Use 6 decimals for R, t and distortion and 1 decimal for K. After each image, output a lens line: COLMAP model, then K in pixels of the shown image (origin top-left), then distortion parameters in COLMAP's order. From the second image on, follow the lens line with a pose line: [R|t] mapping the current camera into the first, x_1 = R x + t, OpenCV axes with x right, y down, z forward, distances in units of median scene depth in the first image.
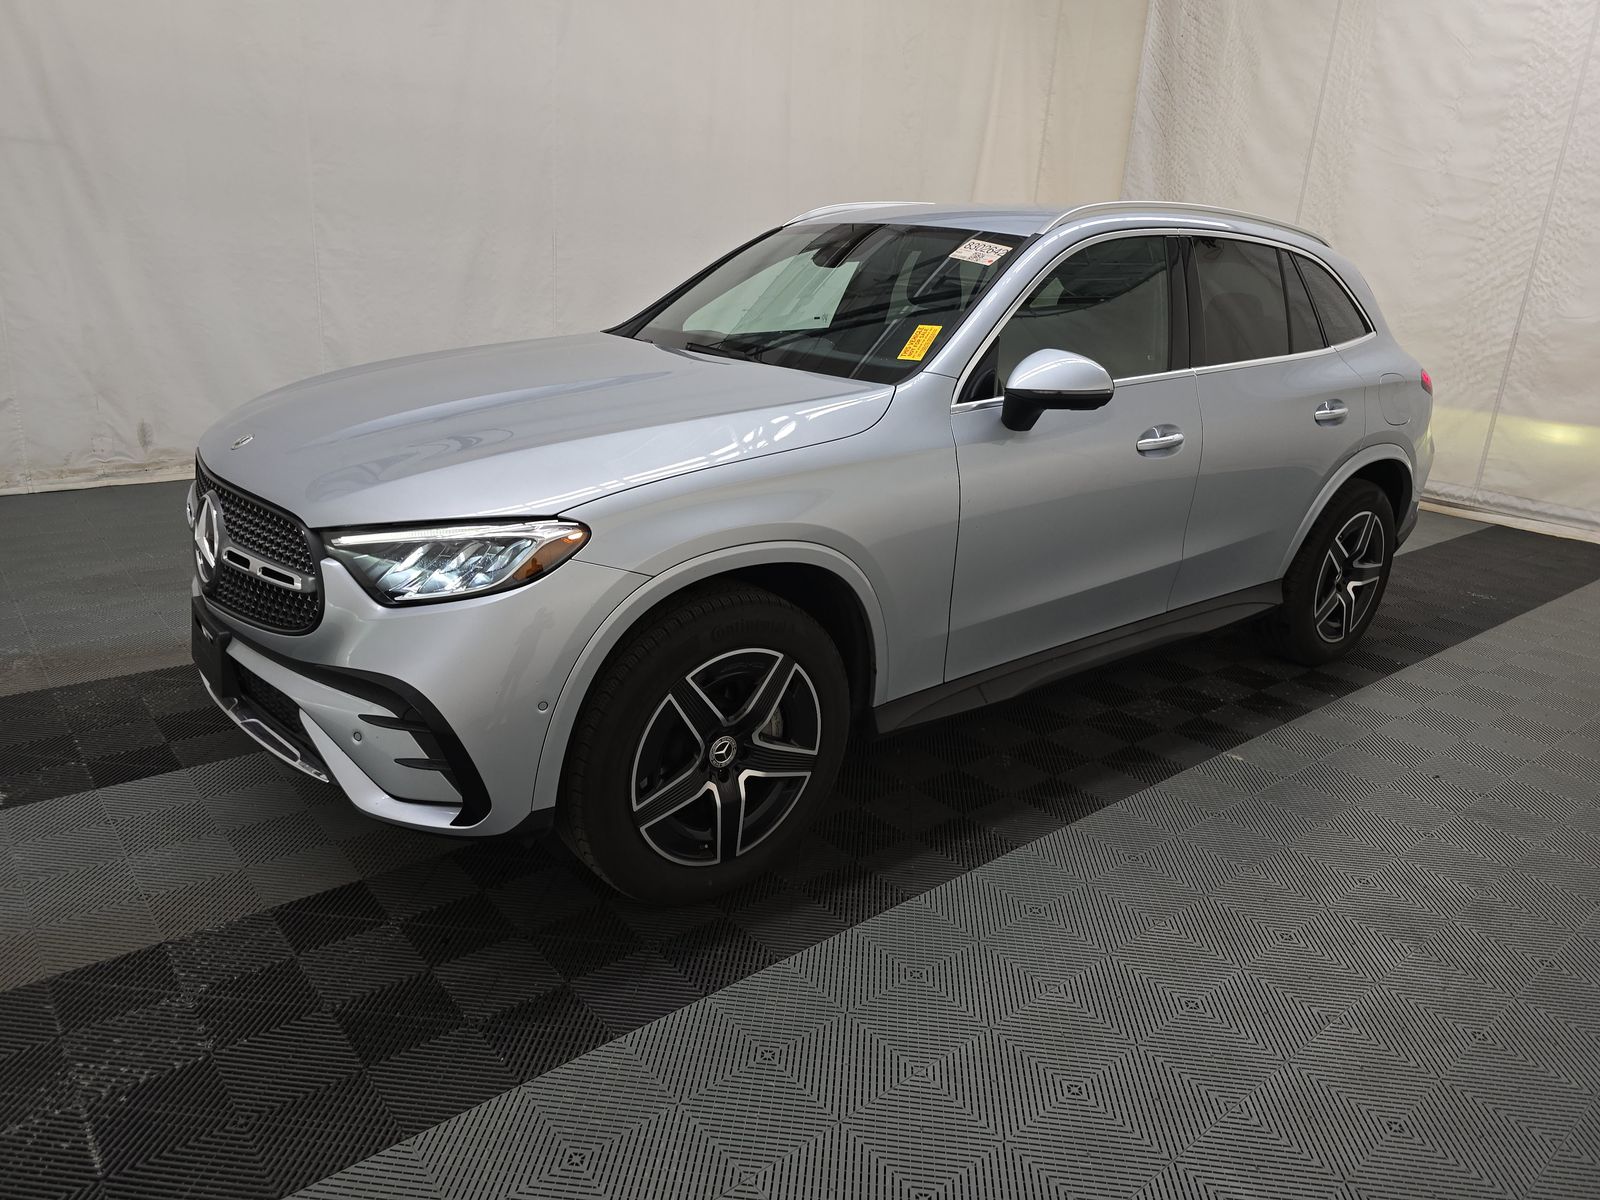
lens RADIAL K [[1070.8, 0, 798.6], [0, 1070.8, 594.9], [0, 0, 1]] dist [0.031815, -0.027000]
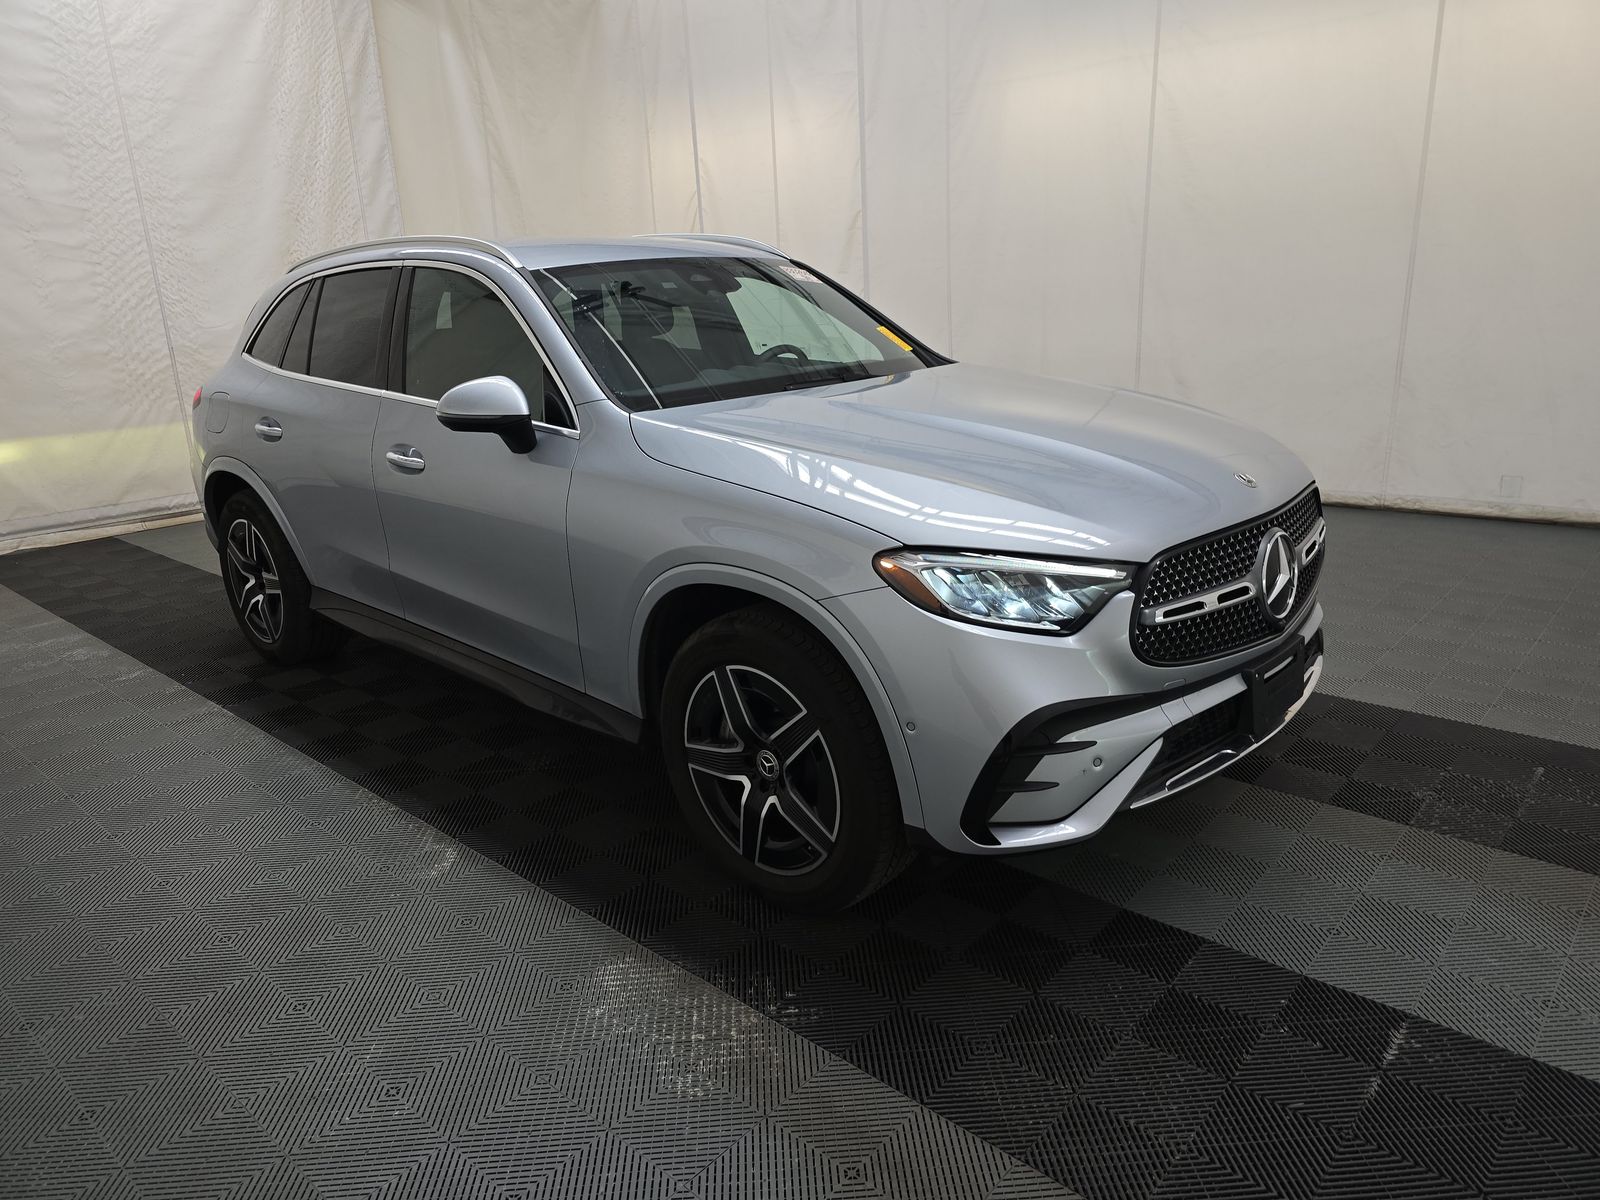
lens RADIAL K [[1070.8, 0, 816.5], [0, 1070.8, 597.2], [0, 0, 1]] dist [0.031815, -0.027000]
pose [[-0.161957, -0.324283, 0.931993, -0.535615], [0.334799, 0.870385, 0.361026, -0.199039], [-0.928267, 0.370501, -0.032395, 0.528130]]
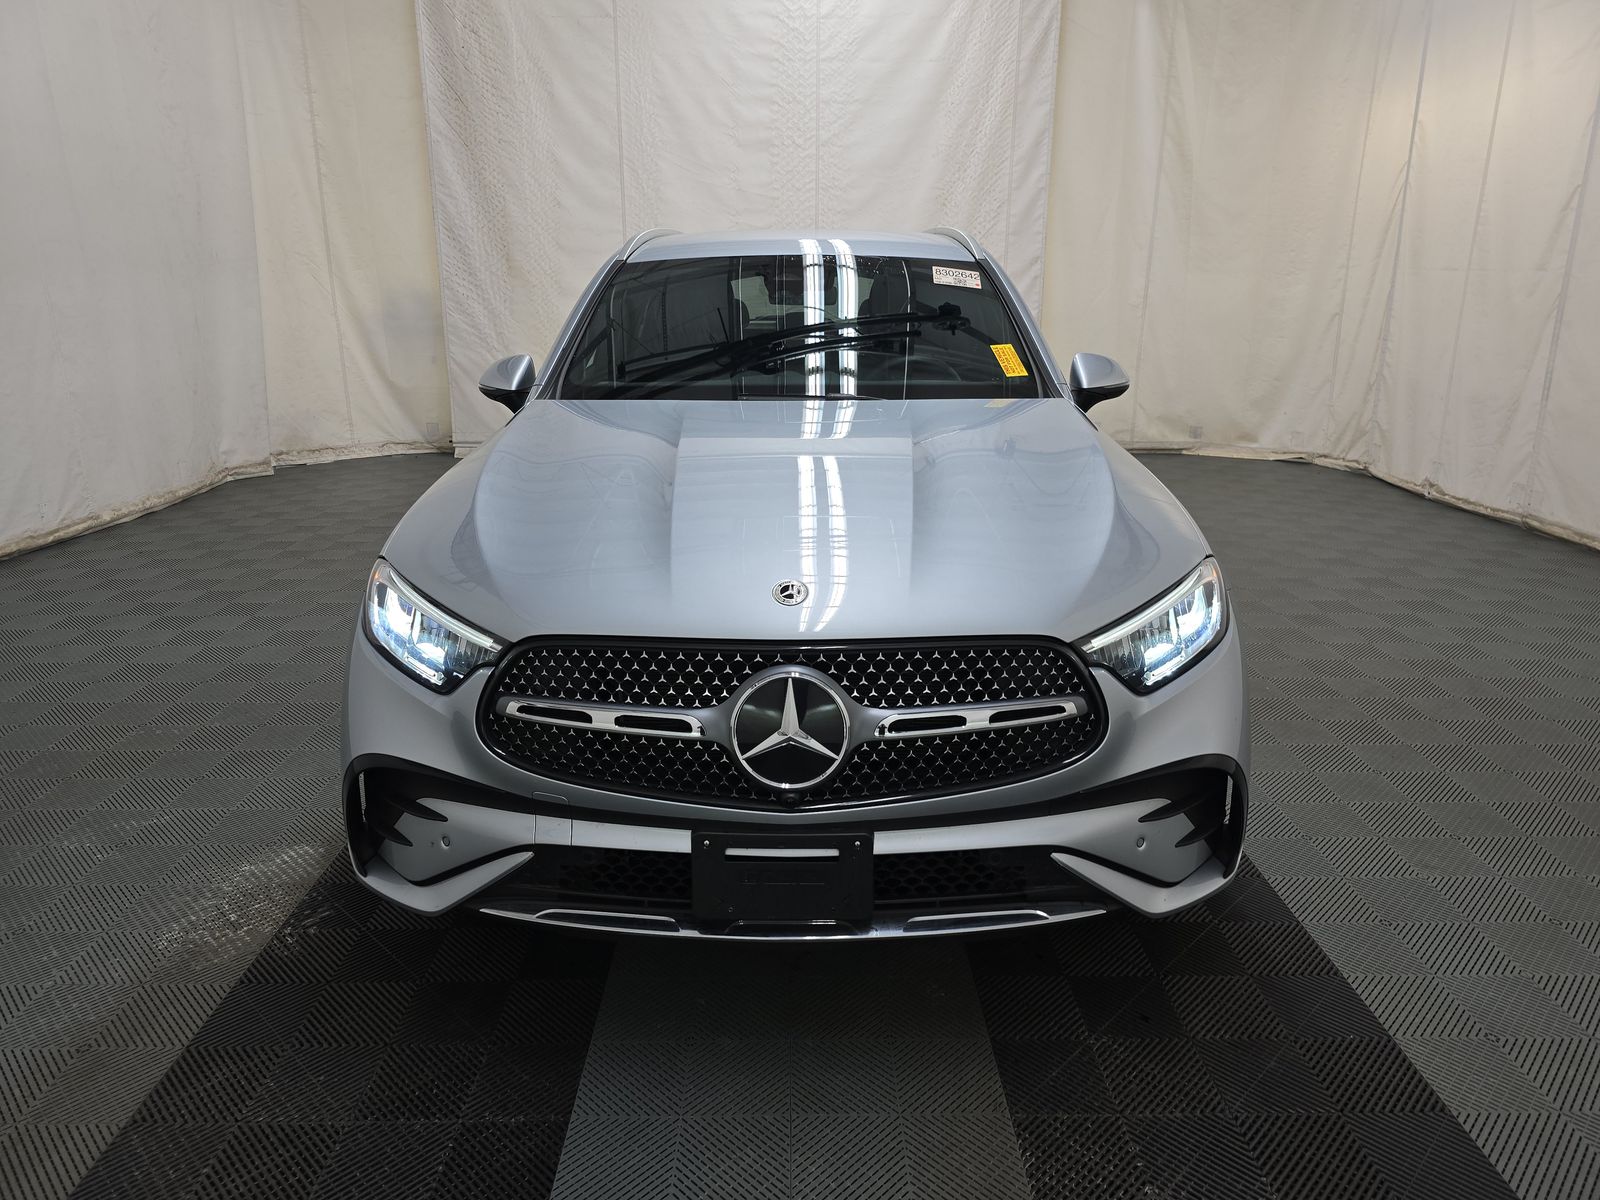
lens RADIAL K [[1070.8, 0, 797.2], [0, 1070.8, 605.2], [0, 0, 1]] dist [0.031815, -0.027000]
pose [[0.615784, -0.282635, 0.735478, -0.406681], [0.274145, 0.951980, 0.136305, -0.089381], [-0.738684, 0.117693, 0.663697, 0.197649]]
